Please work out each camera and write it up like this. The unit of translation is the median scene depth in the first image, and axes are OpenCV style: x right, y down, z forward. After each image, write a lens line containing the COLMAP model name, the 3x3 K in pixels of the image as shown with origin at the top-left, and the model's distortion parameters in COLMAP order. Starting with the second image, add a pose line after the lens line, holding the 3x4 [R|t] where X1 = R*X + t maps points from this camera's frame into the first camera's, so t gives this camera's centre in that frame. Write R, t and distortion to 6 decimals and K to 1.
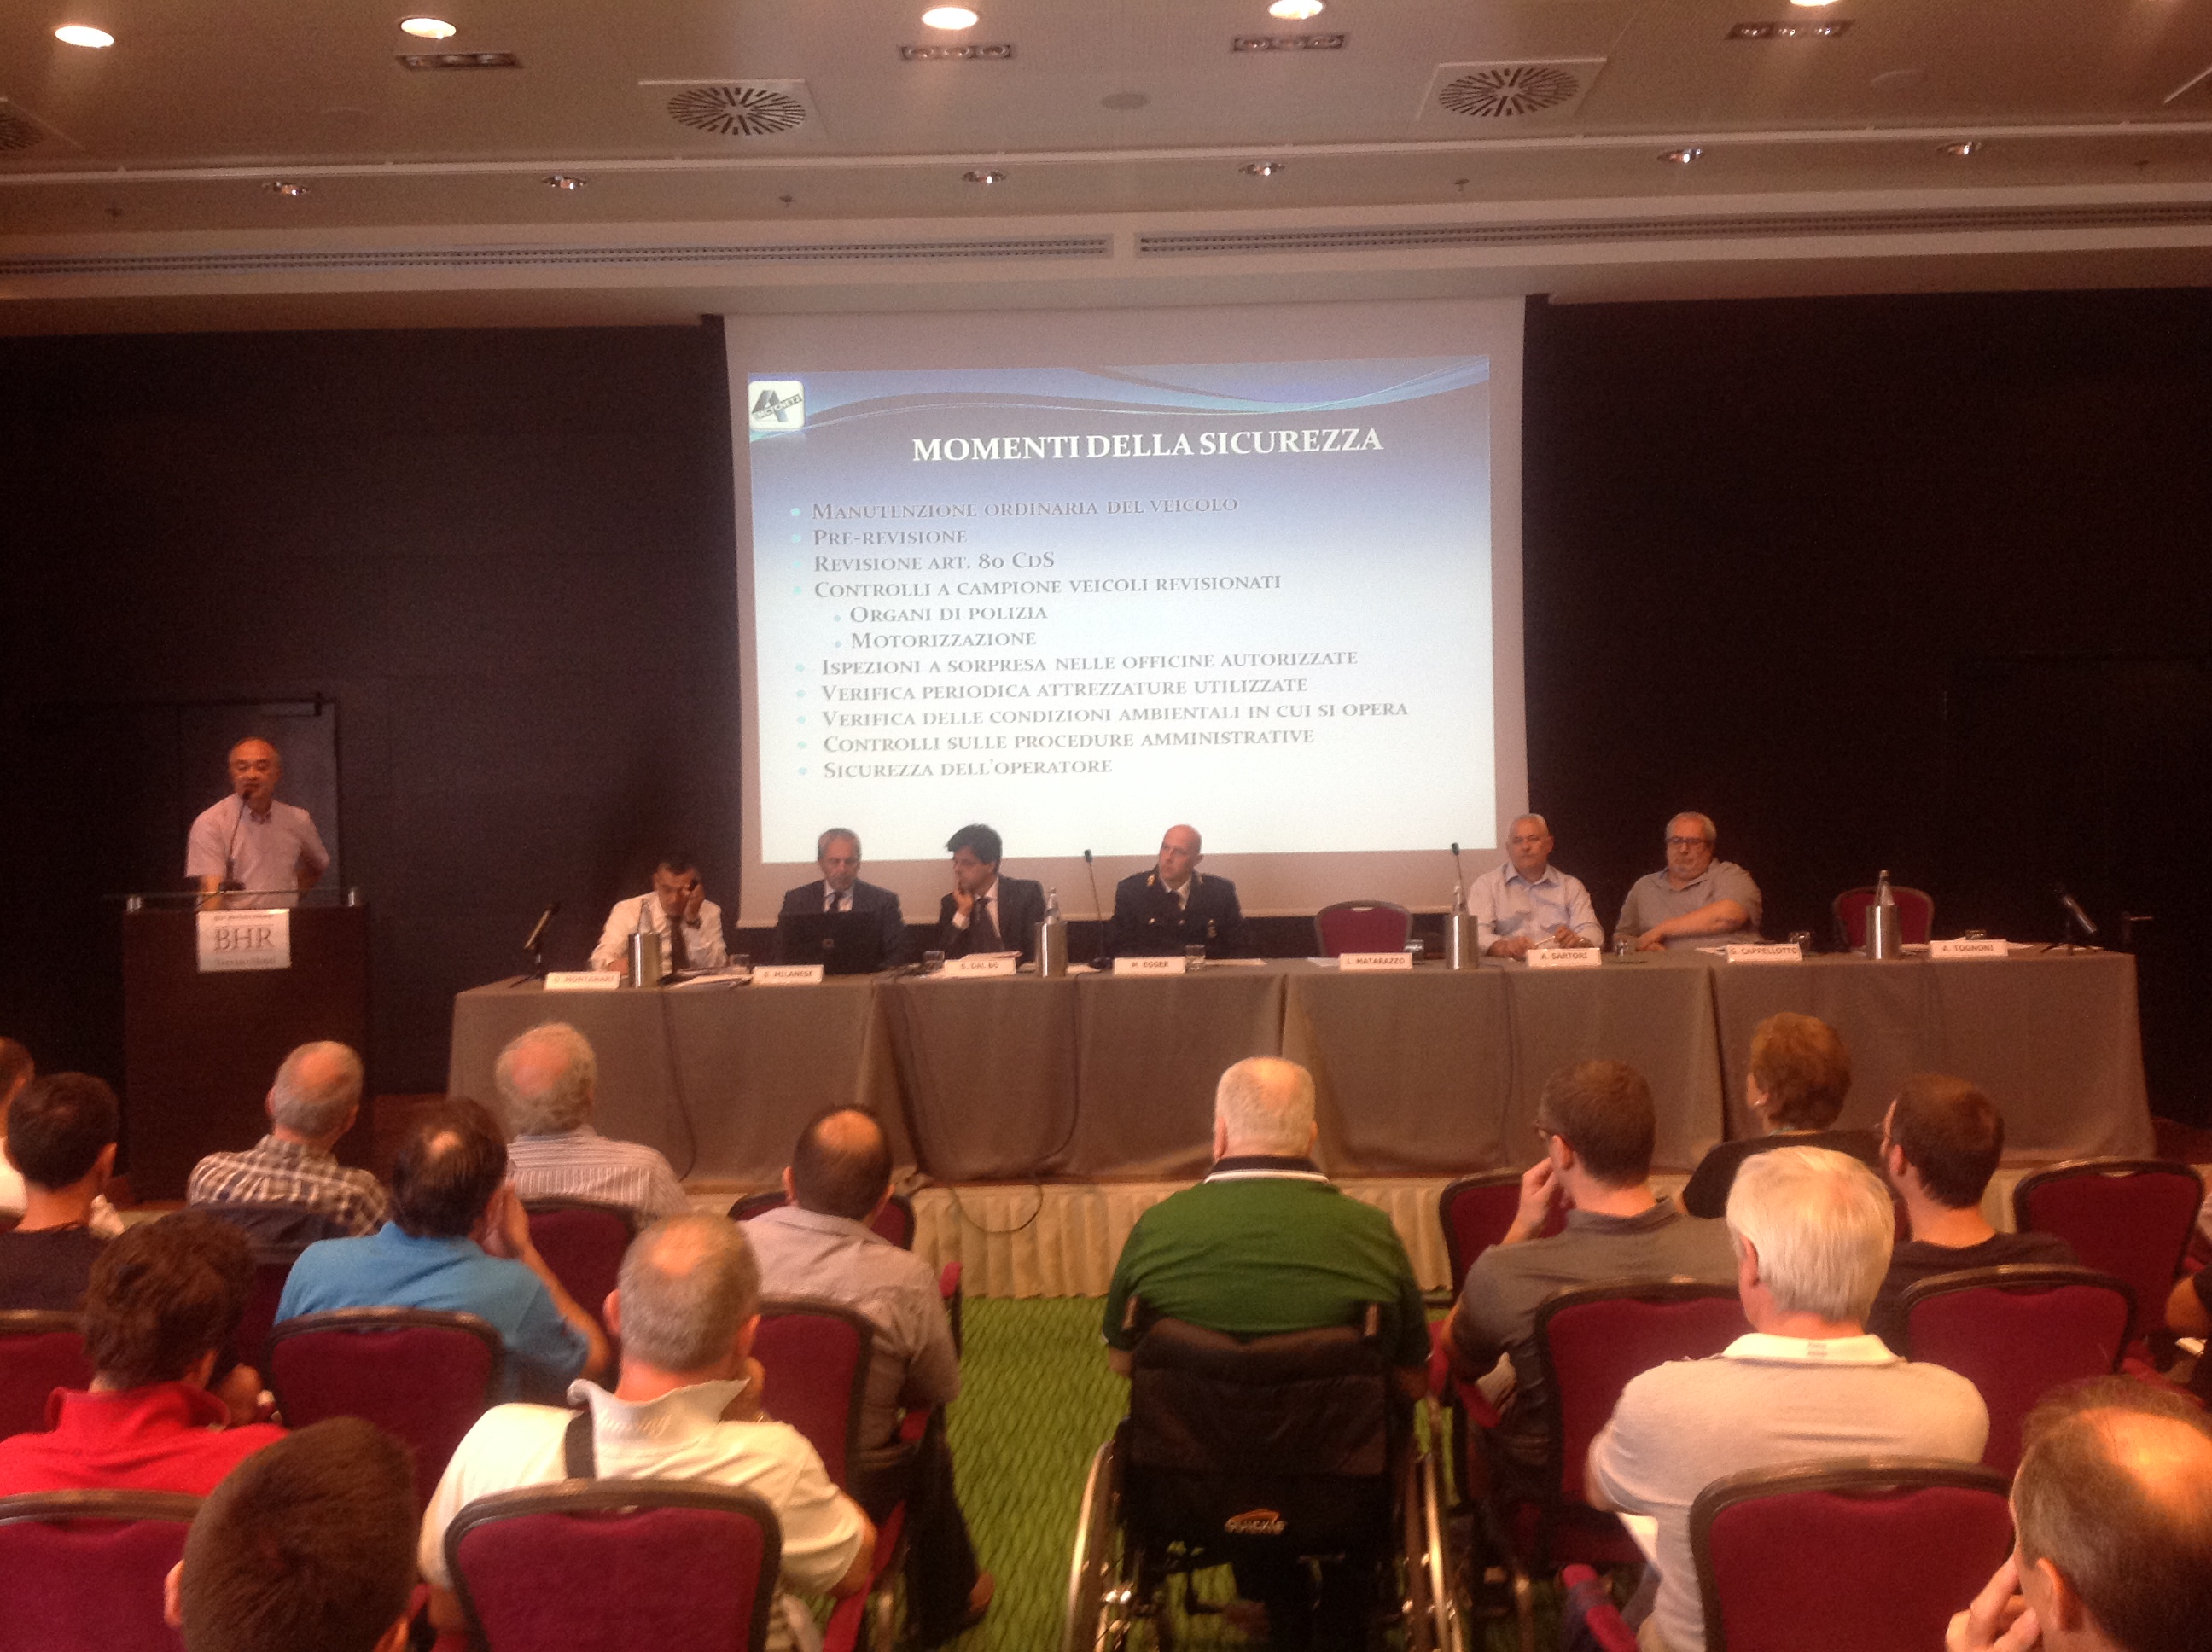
lens RADIAL K [[2026.2, 0, 1106.4], [0, 2026.2, 818.5], [0, 0, 1]] dist [0.044296, 0.000000]
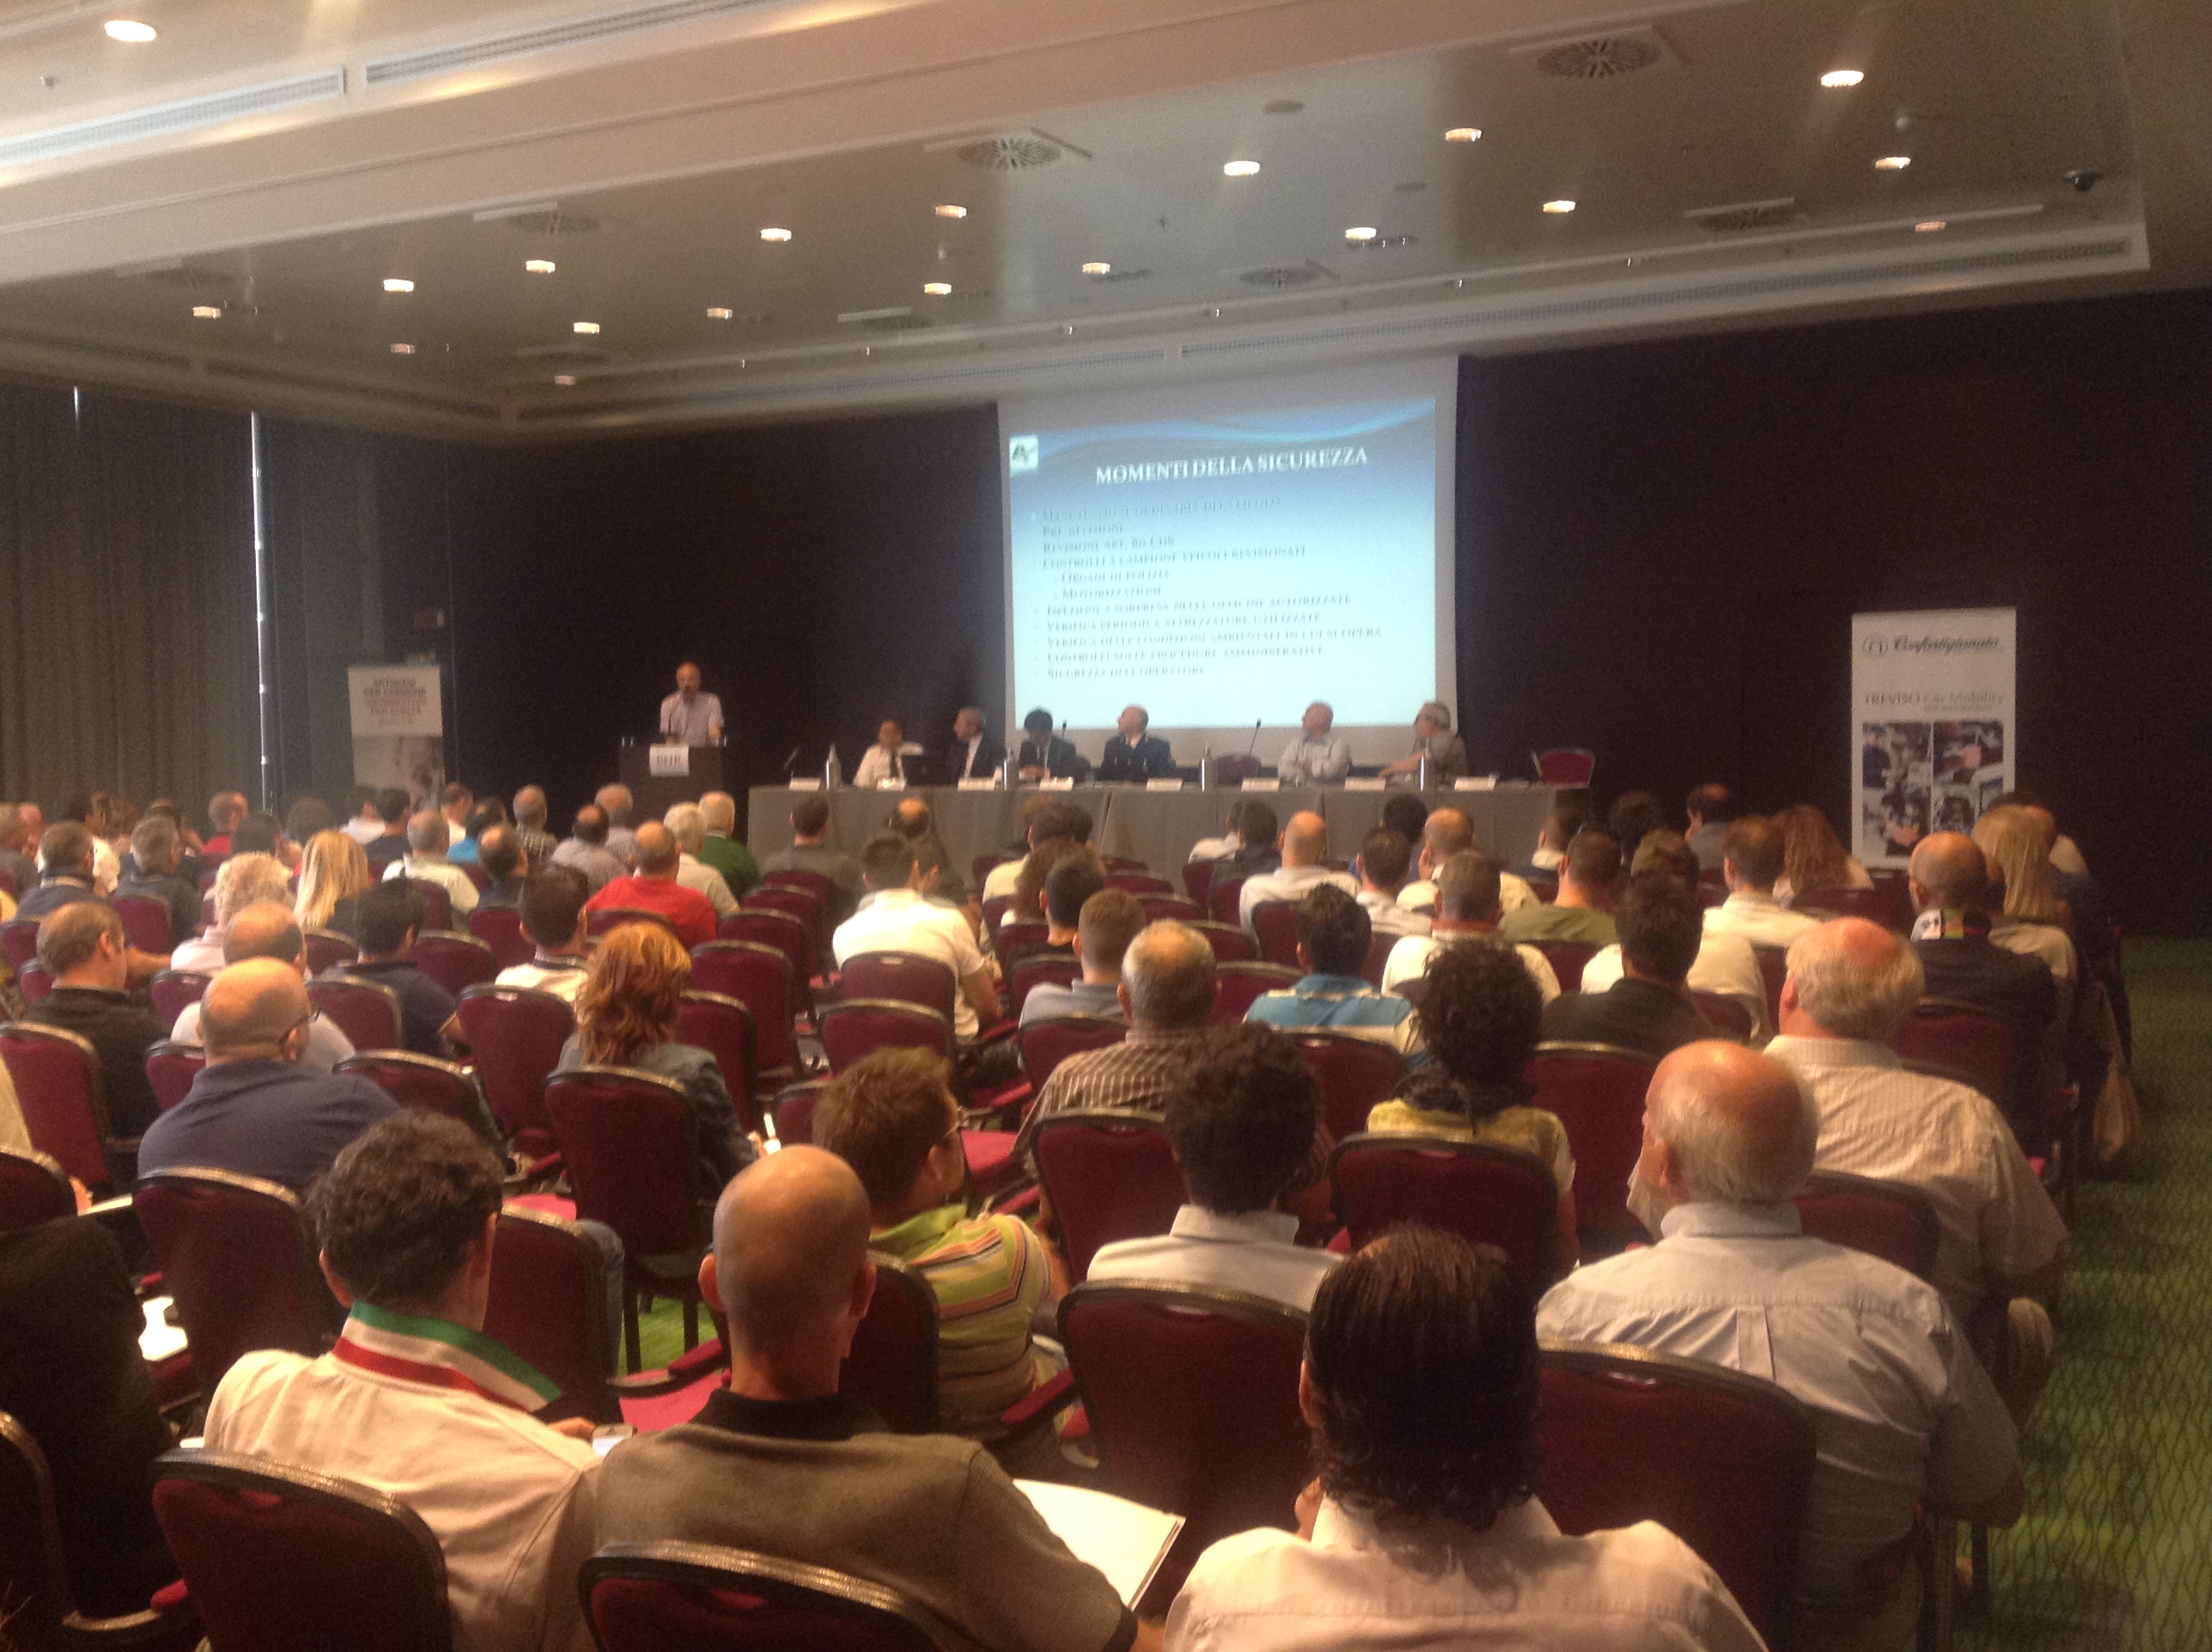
lens RADIAL K [[2026.2, 0, 1106.9], [0, 2026.2, 827.5], [0, 0, 1]] dist [0.044296, 0.000000]
pose [[0.888986, 0.033185, -0.456731, 0.668292], [-0.000501, 0.997441, 0.071496, -0.016113], [0.457935, -0.063329, 0.886727, -0.462288]]
